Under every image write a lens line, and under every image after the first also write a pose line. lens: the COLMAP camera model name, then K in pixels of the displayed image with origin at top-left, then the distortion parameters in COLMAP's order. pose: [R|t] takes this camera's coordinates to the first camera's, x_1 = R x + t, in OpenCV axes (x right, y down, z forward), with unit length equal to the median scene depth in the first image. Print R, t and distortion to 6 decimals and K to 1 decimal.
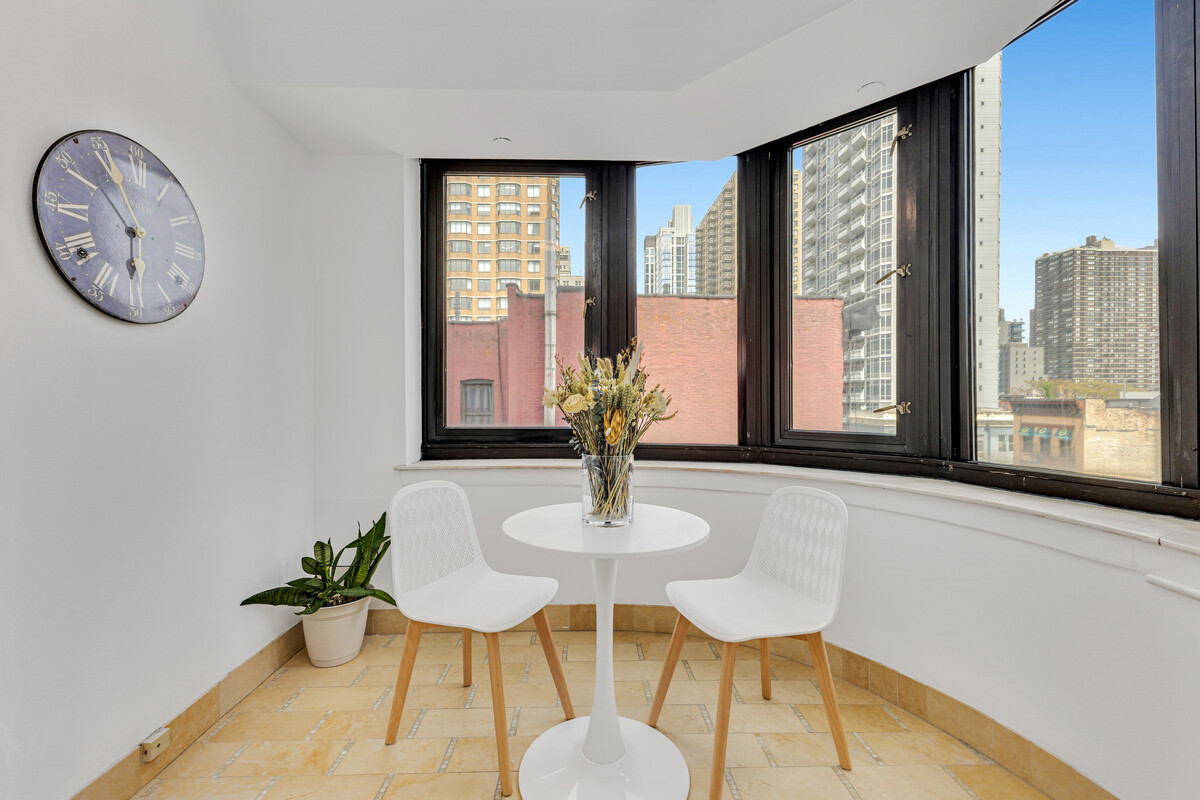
lens RADIAL K [[510.2, 0, 604.0], [0, 510.2, 393.8], [0, 0, 1]] dist [0.014616, 0.000119]
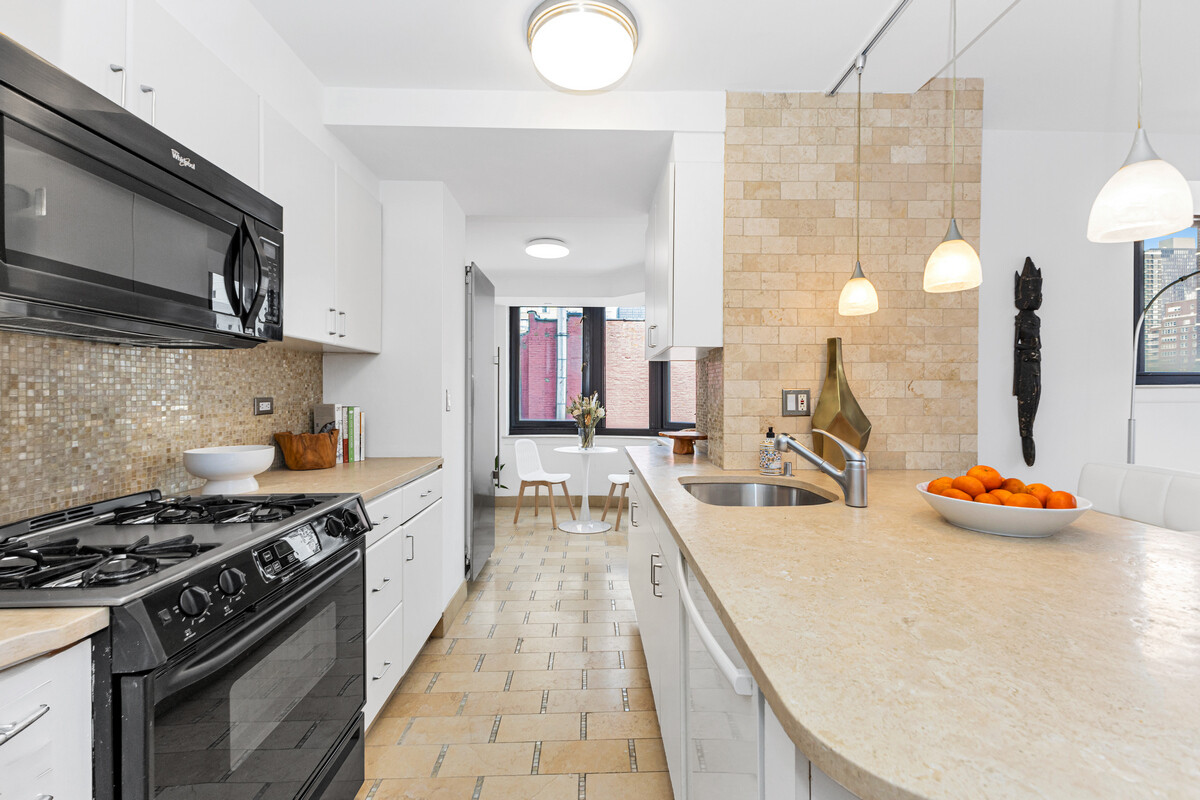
lens RADIAL K [[496.2, 0, 601.5], [0, 496.2, 395.4], [0, 0, 1]] dist [0.011838, -0.001177]
pose [[0.999823, 0.002948, -0.018567, 0.102432], [-0.002783, 0.999956, 0.008910, -0.073986], [0.018593, -0.008857, 0.999788, -1.361514]]
